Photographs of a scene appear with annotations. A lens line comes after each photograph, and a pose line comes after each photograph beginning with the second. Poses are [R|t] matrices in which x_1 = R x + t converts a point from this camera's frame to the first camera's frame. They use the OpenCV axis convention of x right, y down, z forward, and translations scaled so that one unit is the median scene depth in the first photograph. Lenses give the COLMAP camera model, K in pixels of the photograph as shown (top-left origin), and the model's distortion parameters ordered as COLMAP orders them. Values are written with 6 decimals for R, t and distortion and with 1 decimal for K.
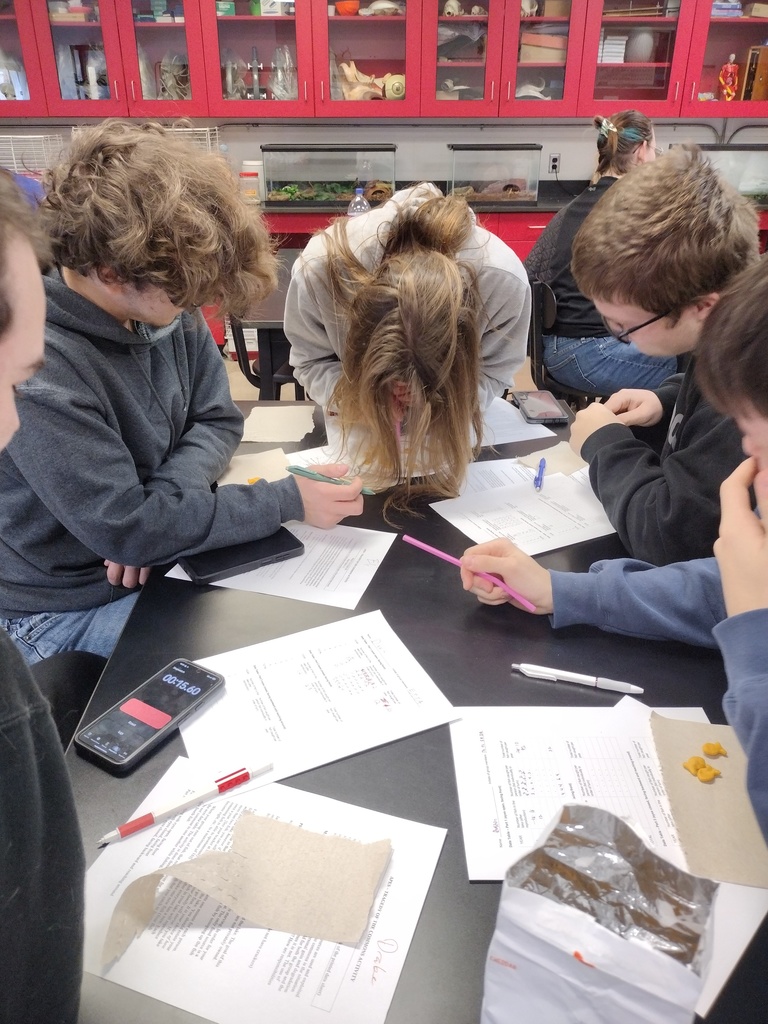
lens RADIAL K [[779.1, 0, 370.0], [0, 779.1, 511.2], [0, 0, 1]] dist [0.040948, -0.039218]
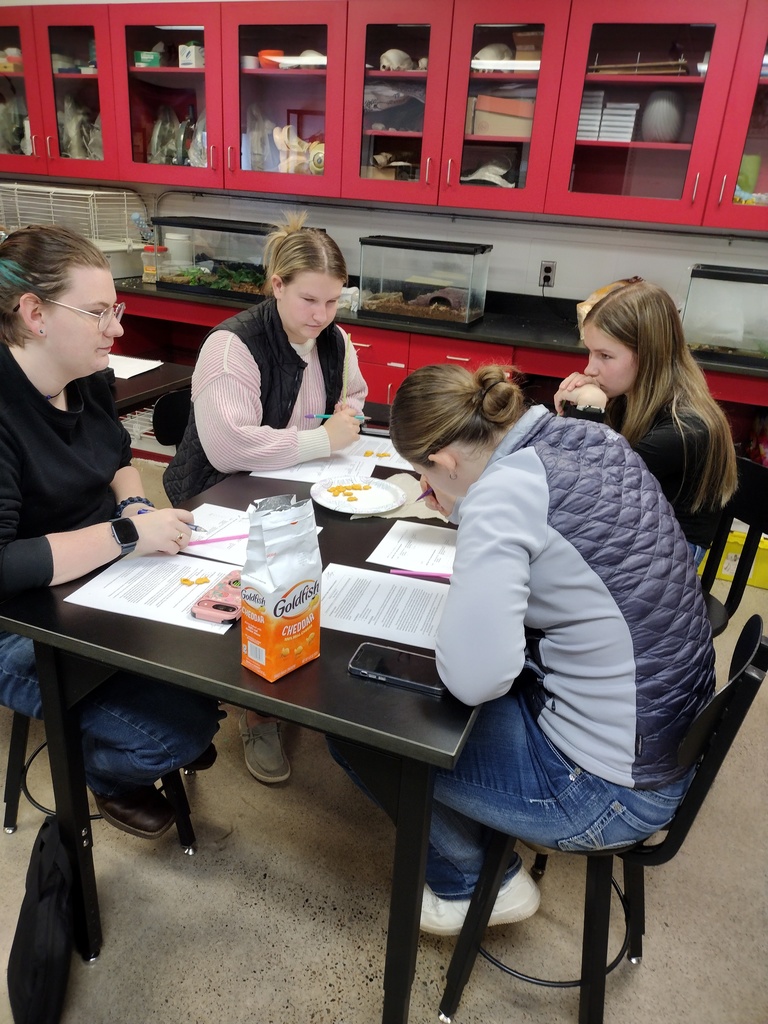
lens RADIAL K [[779.1, 0, 370.0], [0, 779.1, 511.2], [0, 0, 1]] dist [0.040948, -0.039218]
pose [[0.911866, 0.209622, -0.352929, 0.421804], [-0.234962, 0.971541, -0.030027, -0.189794], [0.336590, 0.110305, 0.935168, 0.330298]]
